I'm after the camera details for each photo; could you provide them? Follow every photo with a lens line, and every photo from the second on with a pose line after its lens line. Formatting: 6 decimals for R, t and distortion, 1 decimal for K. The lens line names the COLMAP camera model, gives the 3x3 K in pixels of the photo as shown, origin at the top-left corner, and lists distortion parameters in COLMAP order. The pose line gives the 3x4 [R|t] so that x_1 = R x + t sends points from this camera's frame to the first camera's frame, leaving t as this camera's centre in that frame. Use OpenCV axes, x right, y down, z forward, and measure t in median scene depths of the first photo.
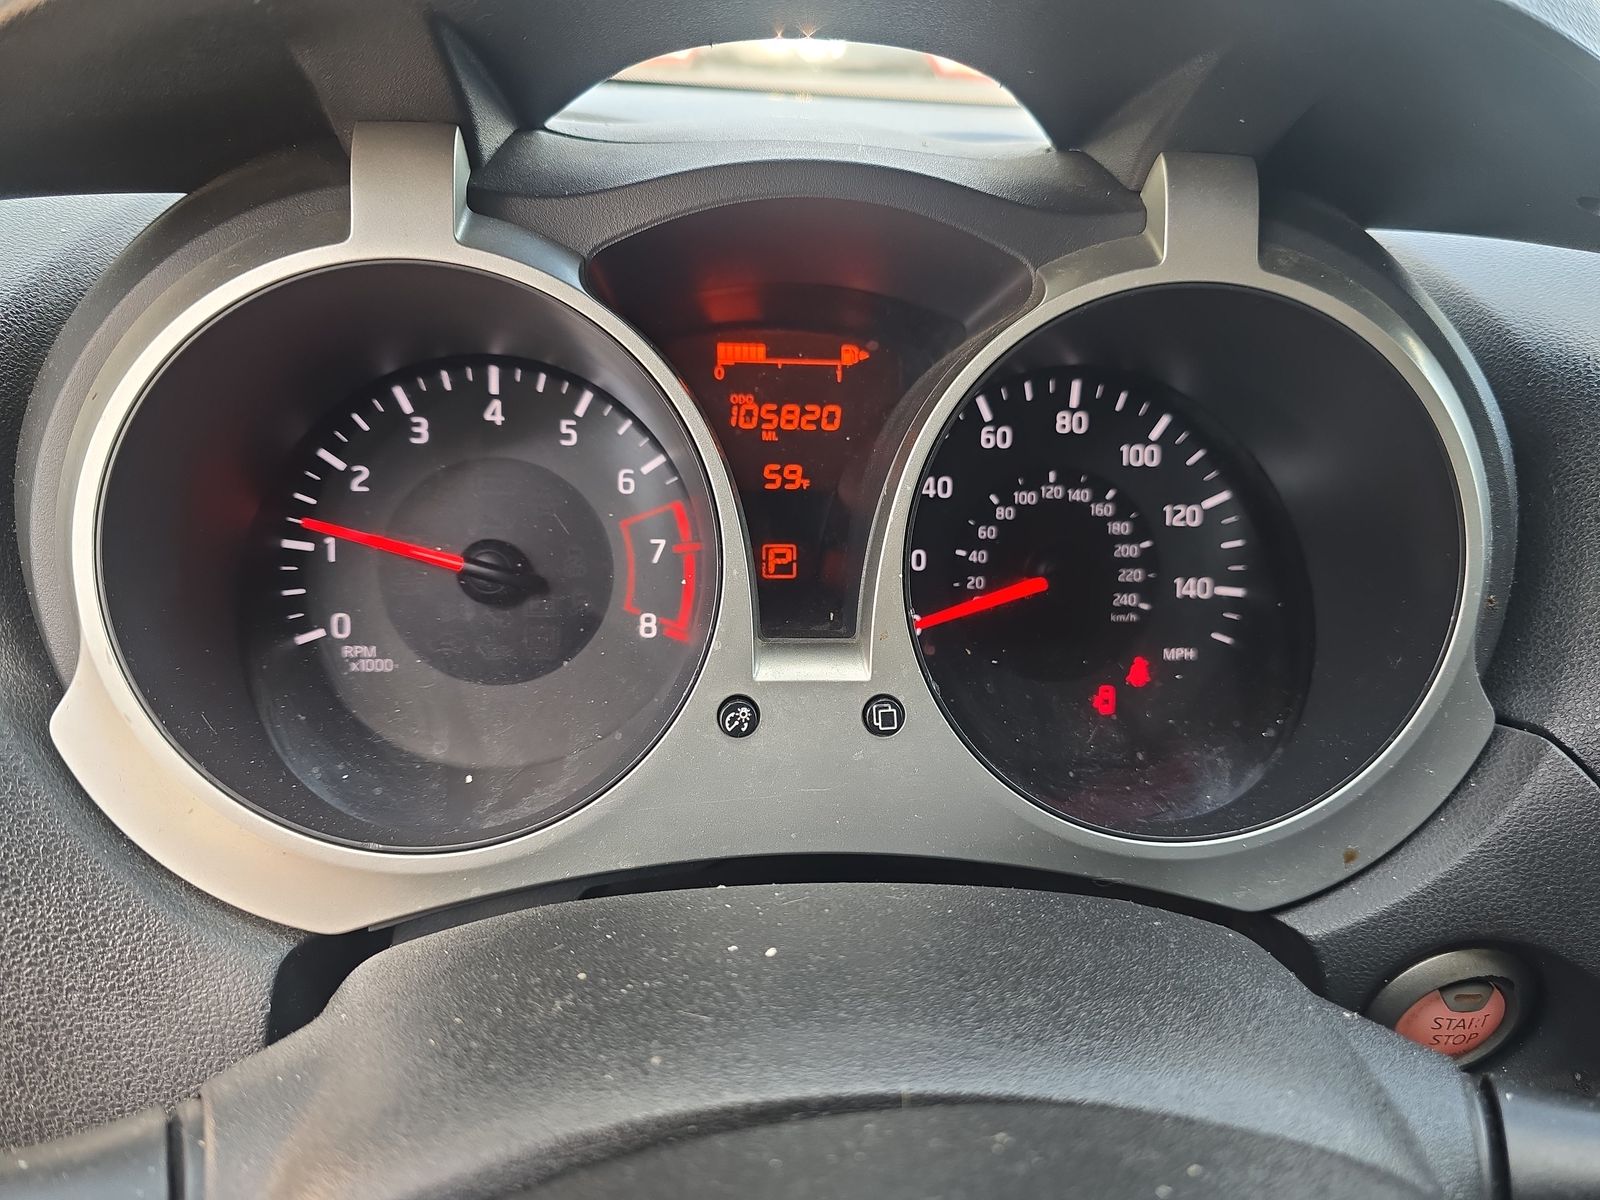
lens RADIAL K [[1096.9, 0, 800.7], [0, 1096.9, 601.7], [0, 0, 1]] dist [0.026313, -0.011196]
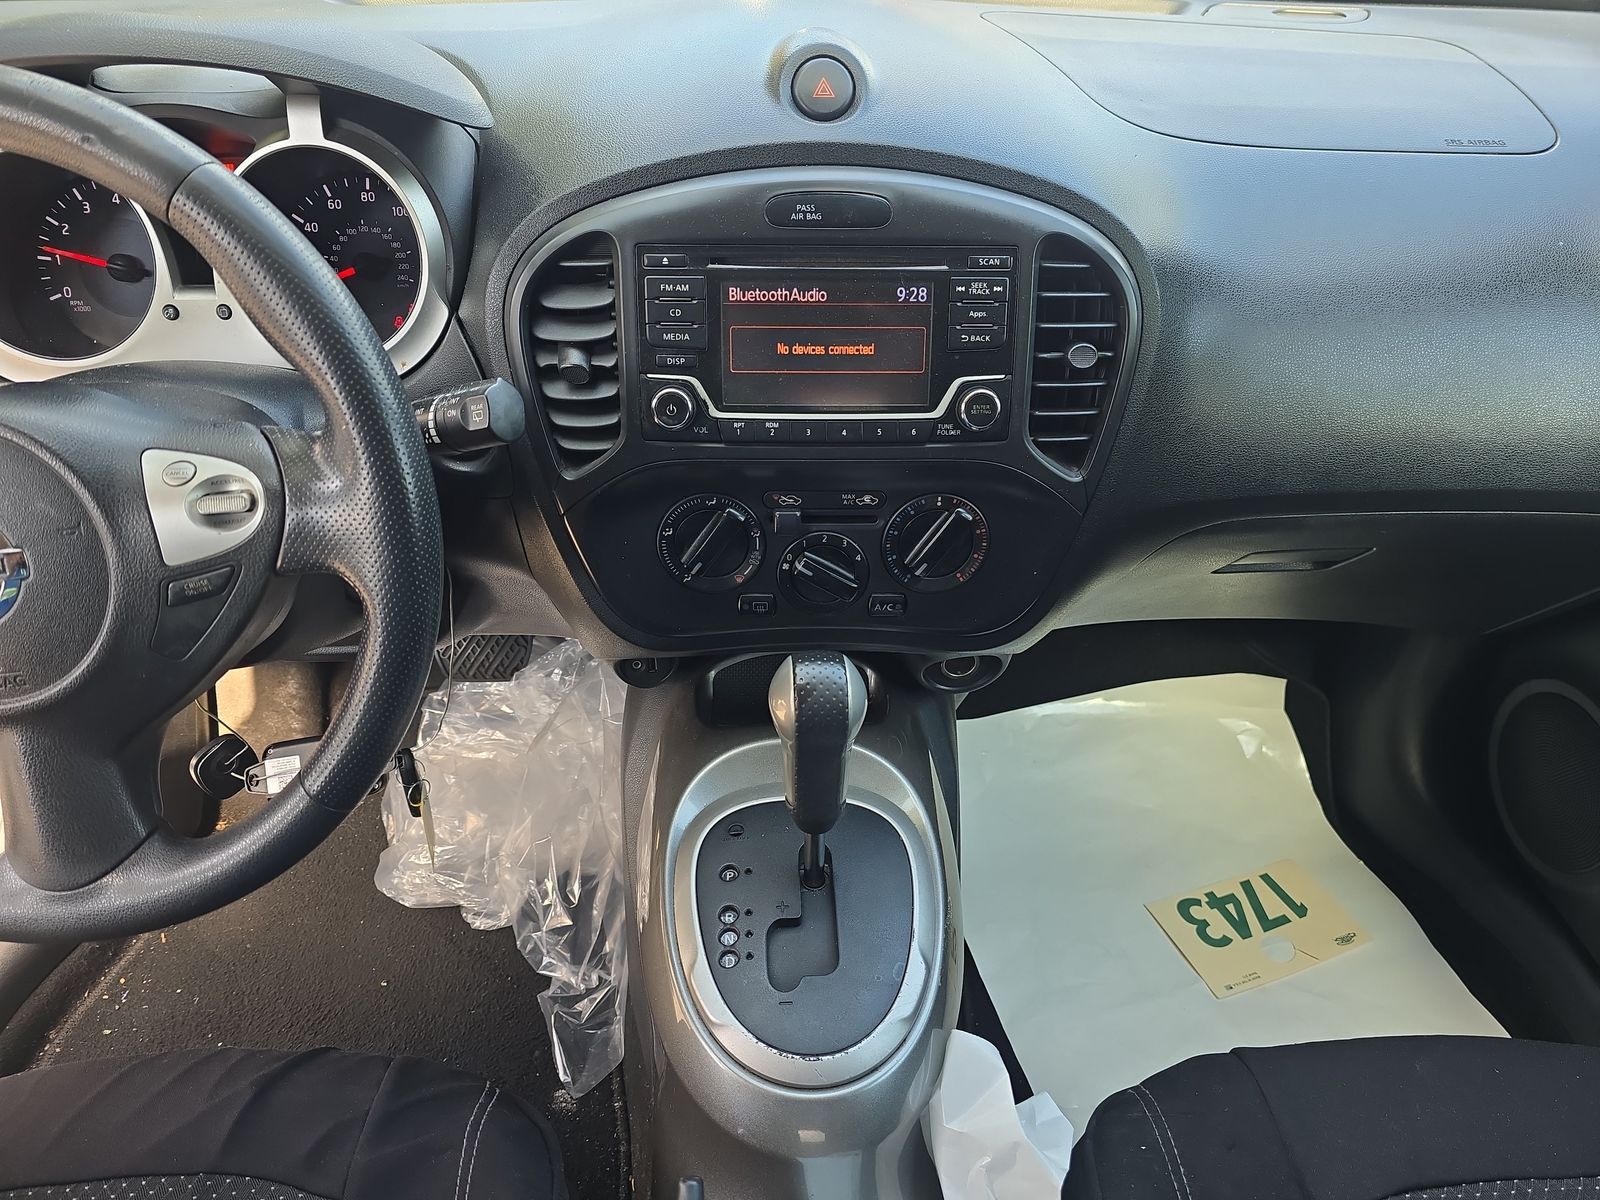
lens RADIAL K [[1096.9, 0, 799.3], [0, 1096.9, 599.8], [0, 0, 1]] dist [0.026313, -0.011196]
pose [[0.996395, 0.000229, -0.084836, 1.416802], [0.016982, 0.979219, 0.202093, 0.221375], [0.083119, -0.202806, 0.975685, -1.413954]]
